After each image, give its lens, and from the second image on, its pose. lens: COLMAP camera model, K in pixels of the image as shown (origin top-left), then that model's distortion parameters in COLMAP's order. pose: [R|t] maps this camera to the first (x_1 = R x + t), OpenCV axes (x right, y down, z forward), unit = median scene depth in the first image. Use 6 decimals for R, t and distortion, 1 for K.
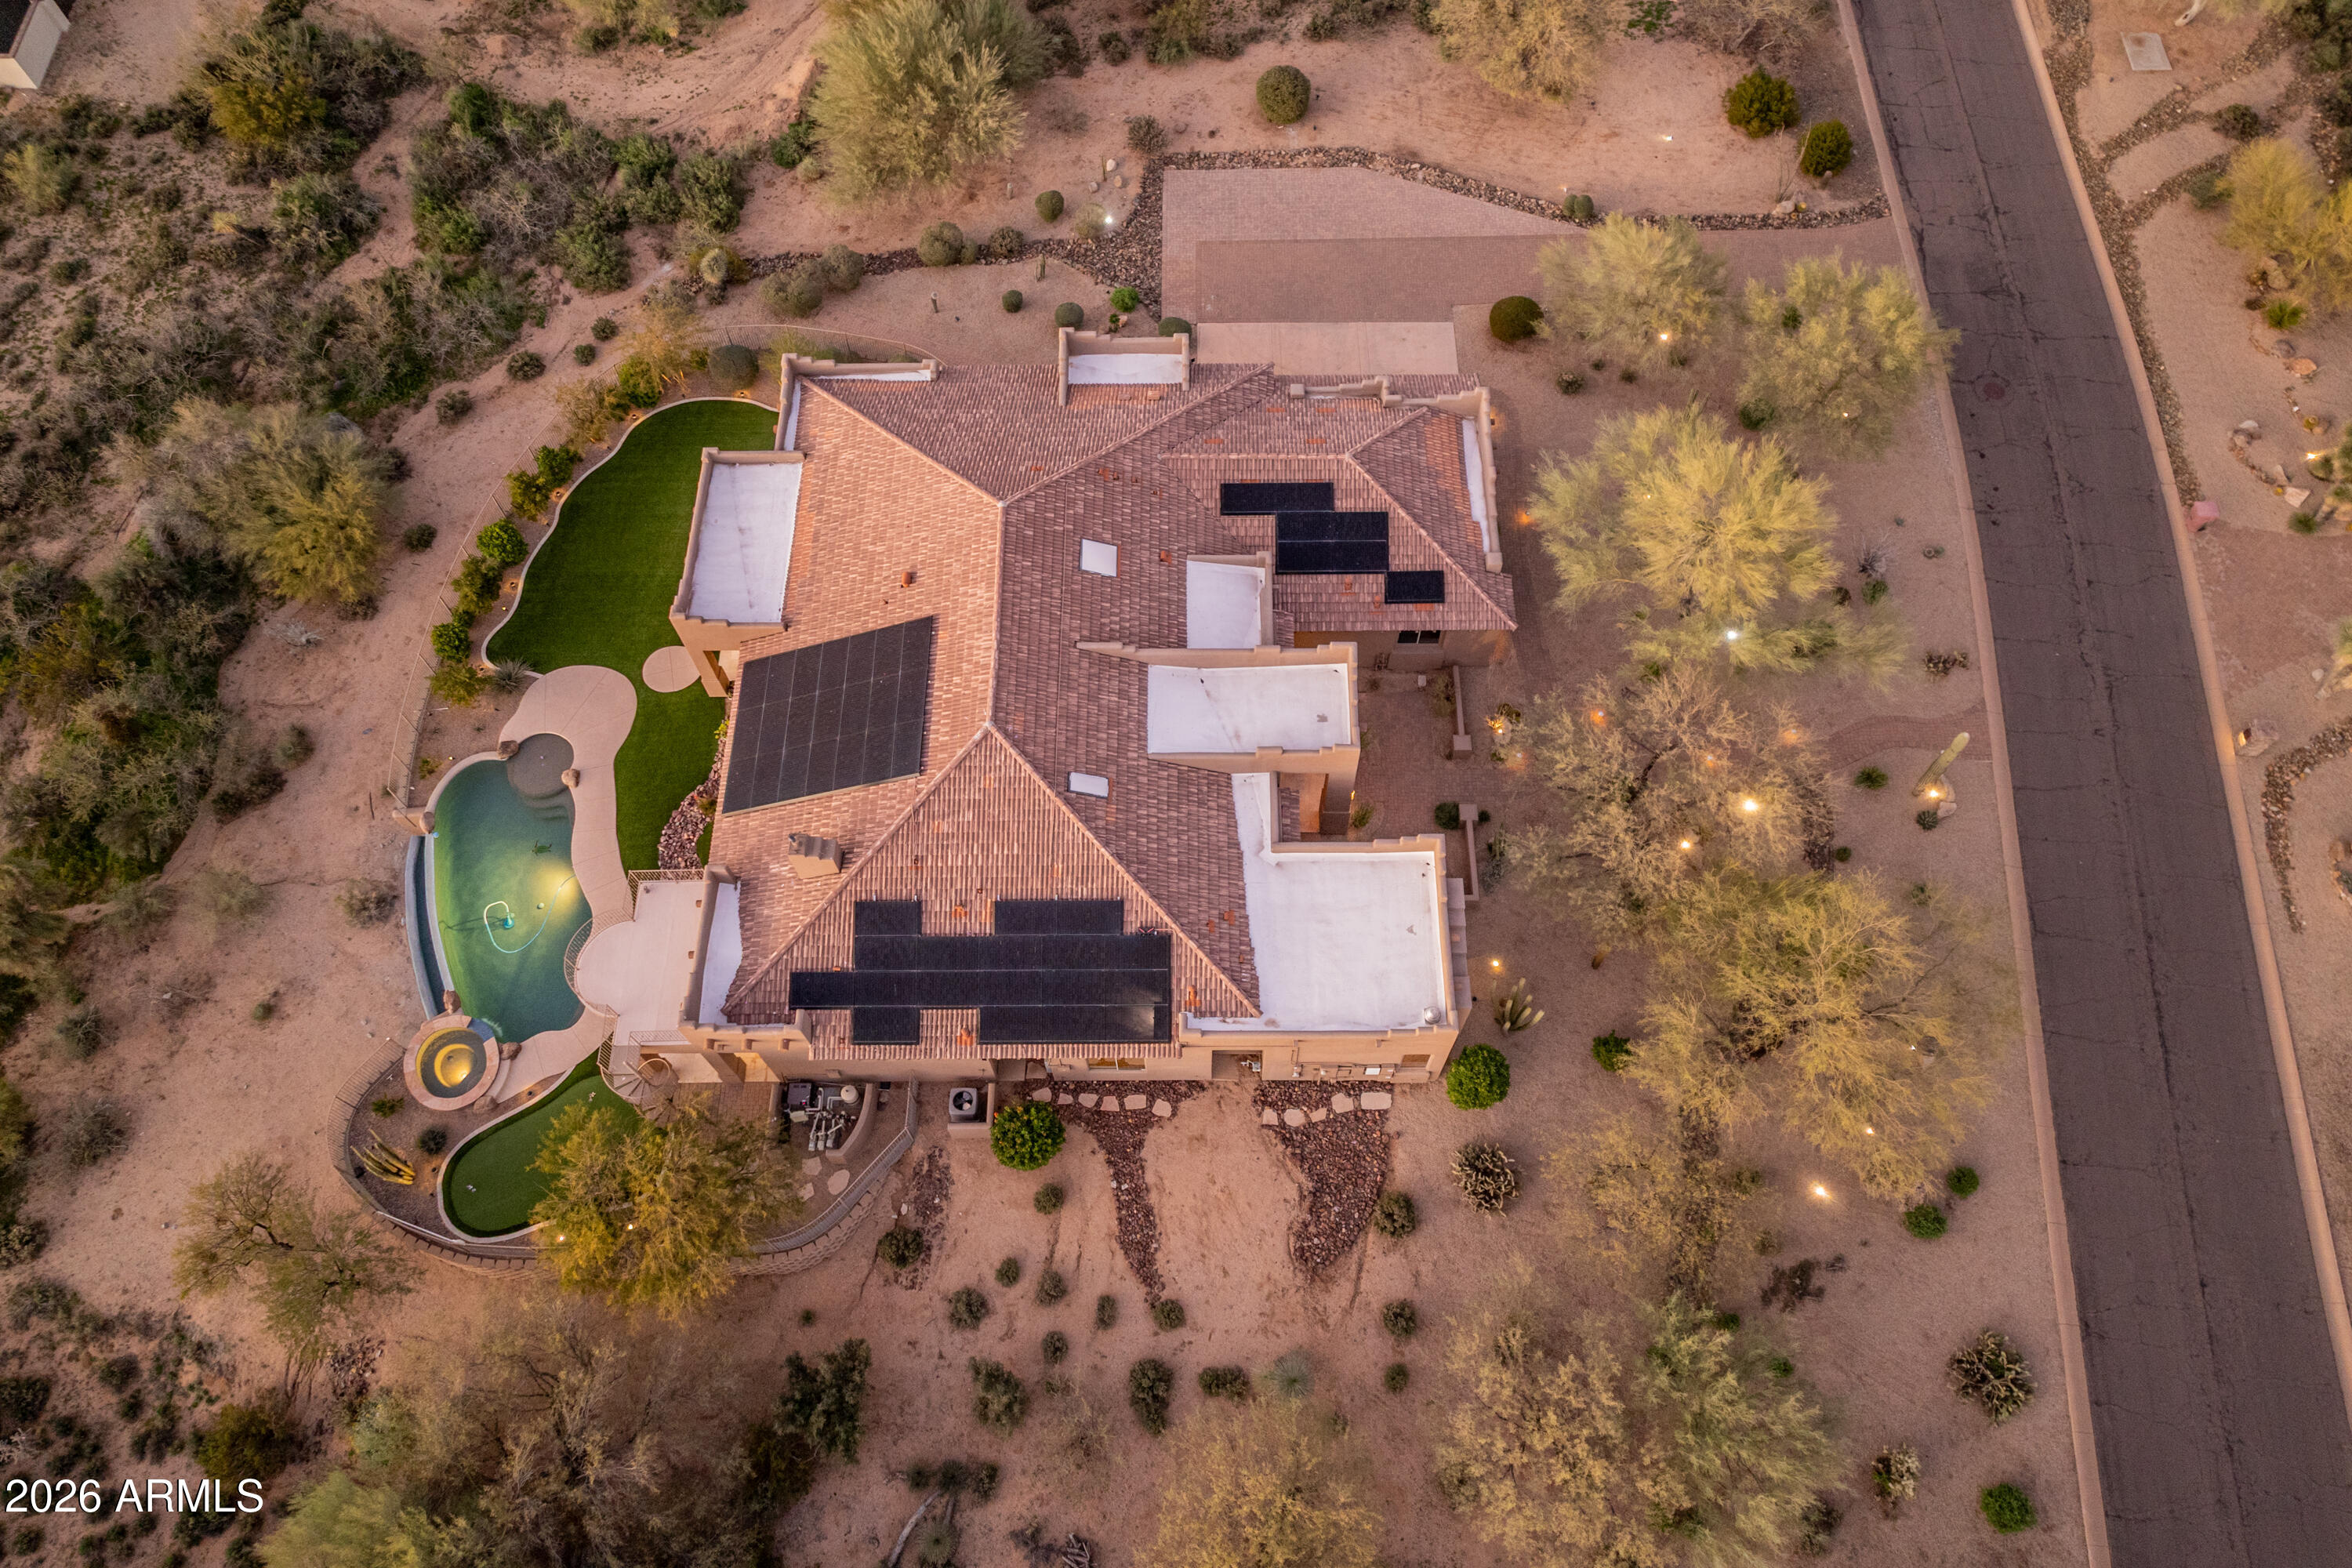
lens RADIAL K [[1660.6, 0, 1153.4], [0, 1660.6, 737.1], [0, 0, 1]] dist [-0.016390, 0.023187]
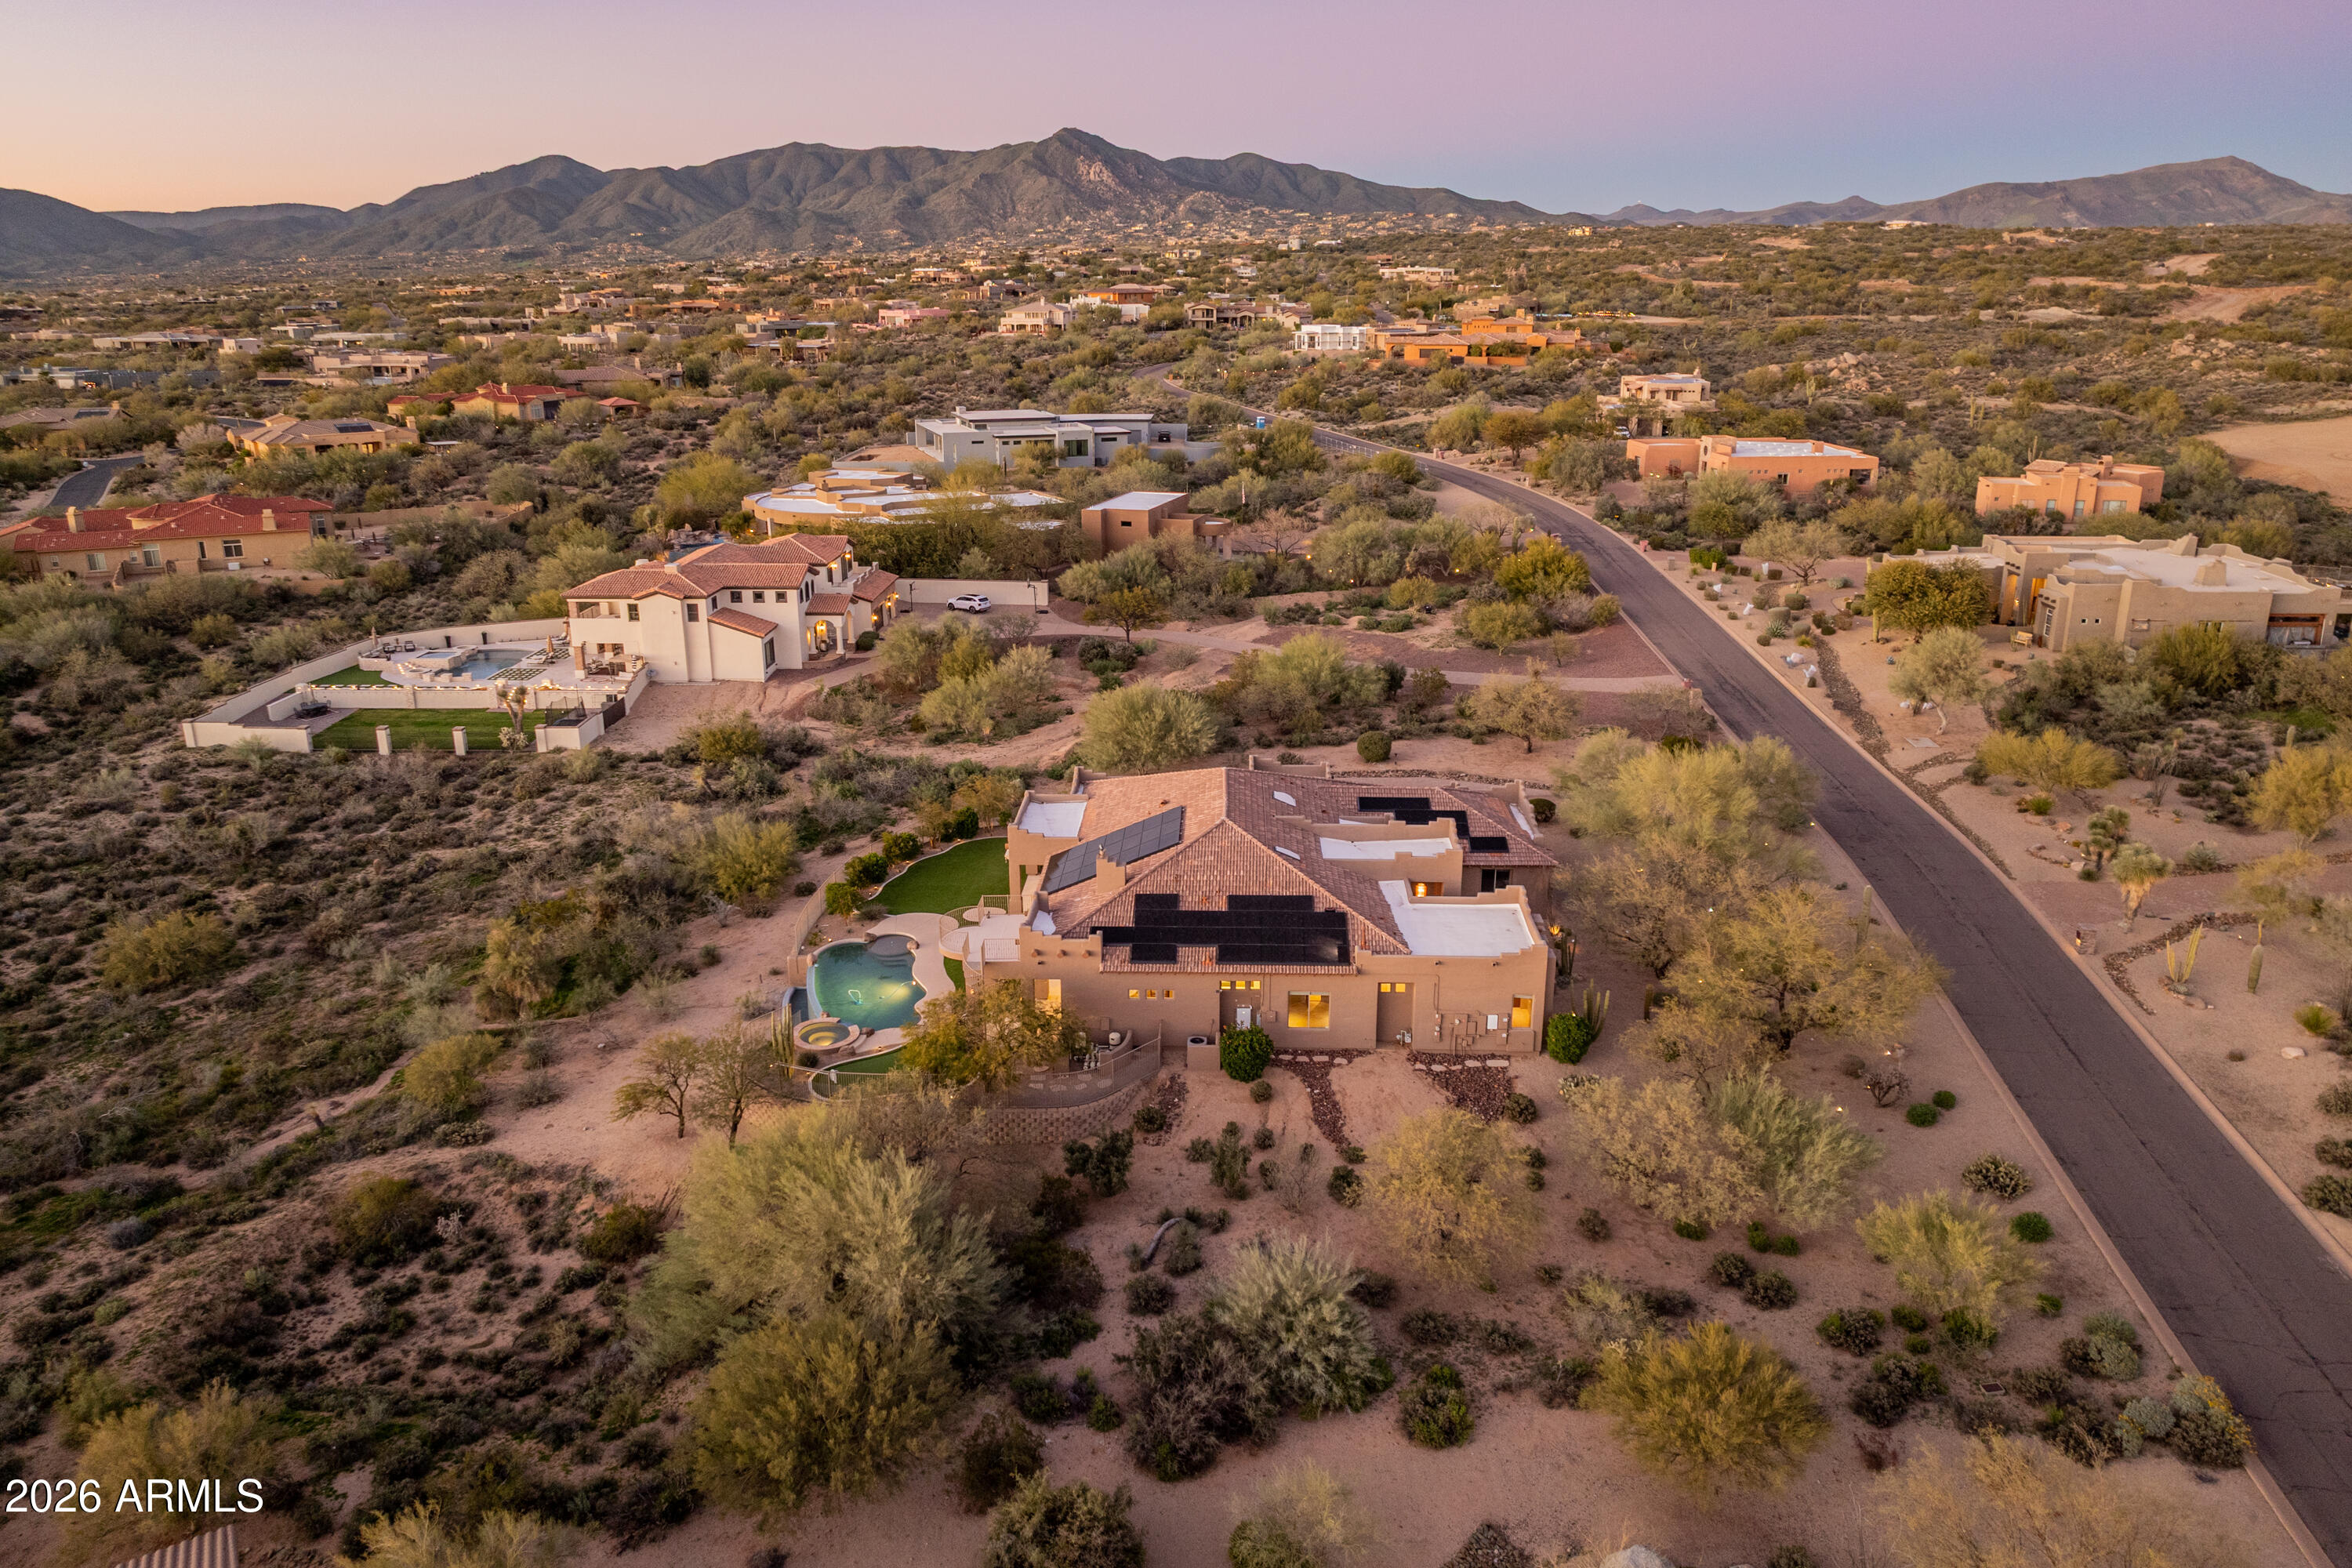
lens RADIAL K [[1660.6, 0, 1153.4], [0, 1660.6, 737.1], [0, 0, 1]] dist [-0.016390, 0.023187]
pose [[0.999068, 0.024466, -0.035570, -0.107785], [-0.042616, 0.690751, -0.721836, 1.041191], [0.006909, 0.722678, 0.691150, -0.140447]]
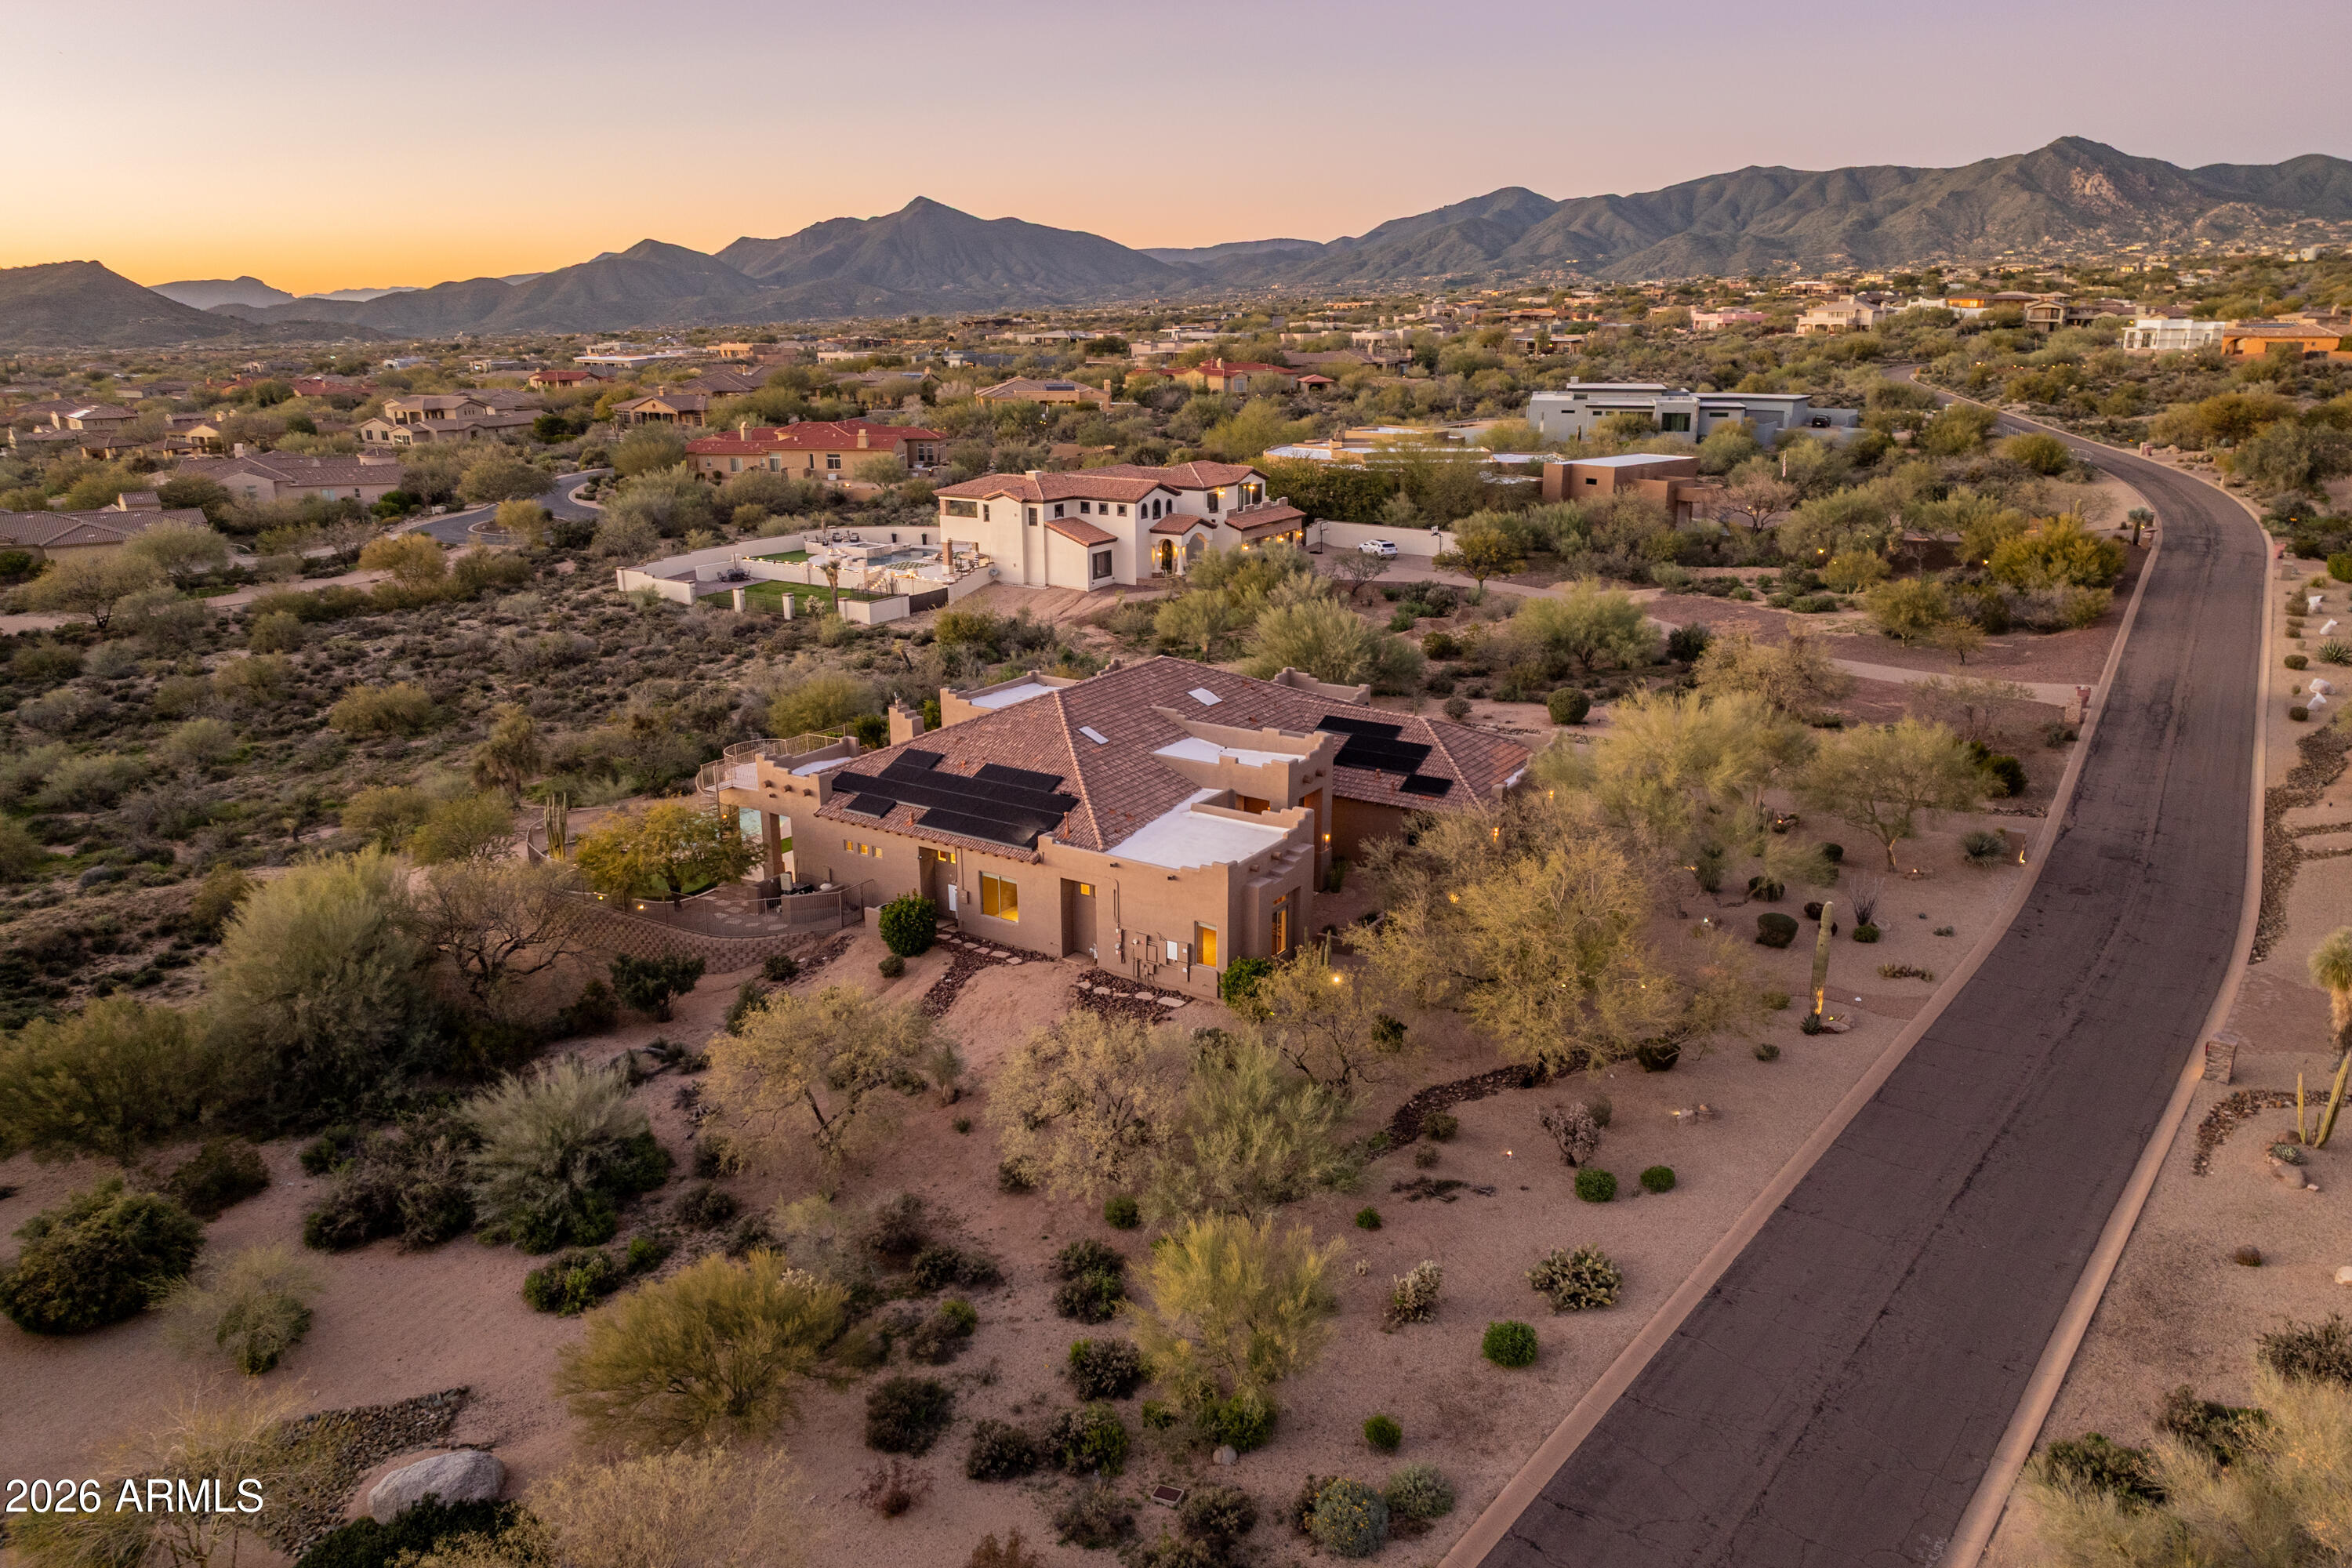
lens RADIAL K [[1660.6, 0, 1153.4], [0, 1660.6, 737.1], [0, 0, 1]] dist [-0.016390, 0.023187]
pose [[0.833702, 0.154487, -0.530166, 0.690758], [-0.493455, 0.639374, -0.589664, 0.772723], [0.247879, 0.753216, 0.609279, 0.190843]]
